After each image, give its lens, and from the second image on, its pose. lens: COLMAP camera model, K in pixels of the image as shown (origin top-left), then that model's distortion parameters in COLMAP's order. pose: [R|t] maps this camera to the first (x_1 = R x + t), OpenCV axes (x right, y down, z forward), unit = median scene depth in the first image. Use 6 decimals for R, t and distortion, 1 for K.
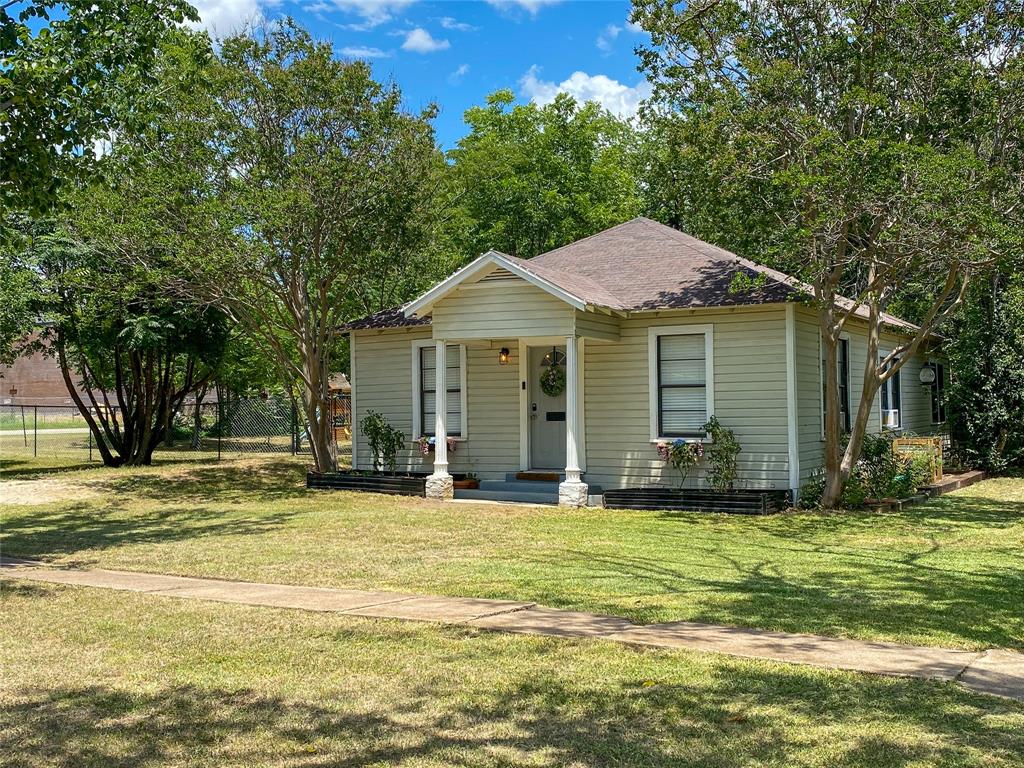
lens RADIAL K [[1083.8, 0, 511.6], [0, 1083.8, 381.7], [0, 0, 1]] dist [0.014761, 0.000000]
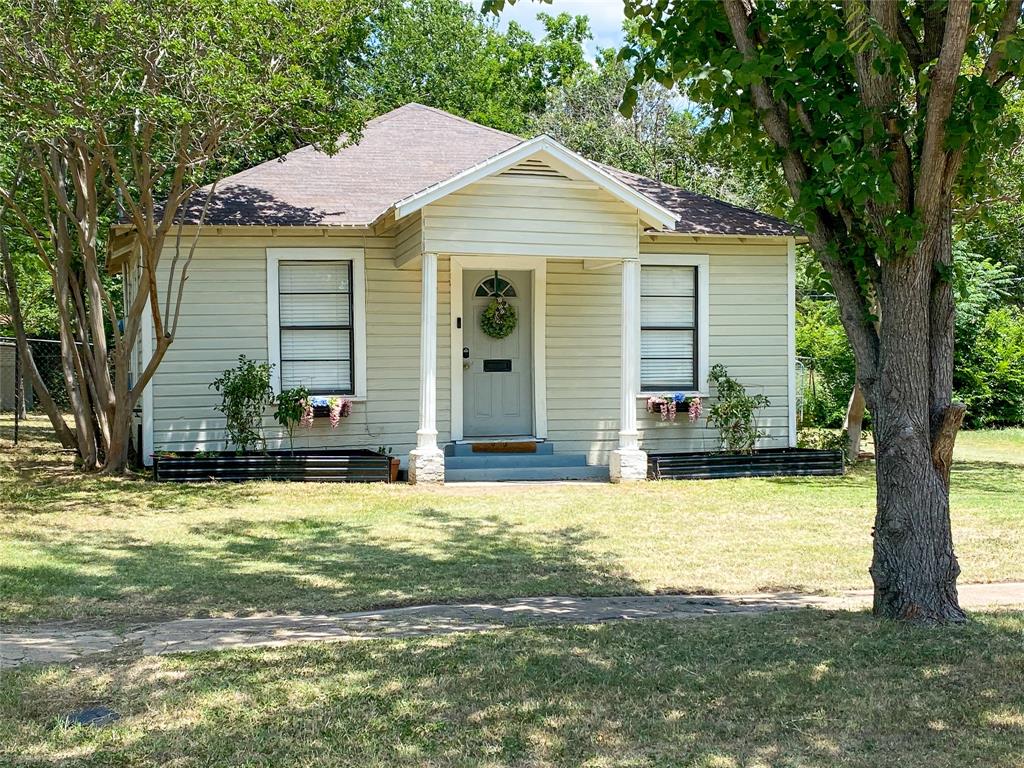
lens RADIAL K [[1392.0, 0, 511.9], [0, 1392.0, 385.5], [0, 0, 1]] dist [0.032376, 0.000000]
pose [[0.686412, -0.007147, 0.727178, -0.645536], [-0.021683, 0.999306, 0.030289, 0.016693], [-0.726890, -0.036558, 0.685780, 0.339902]]
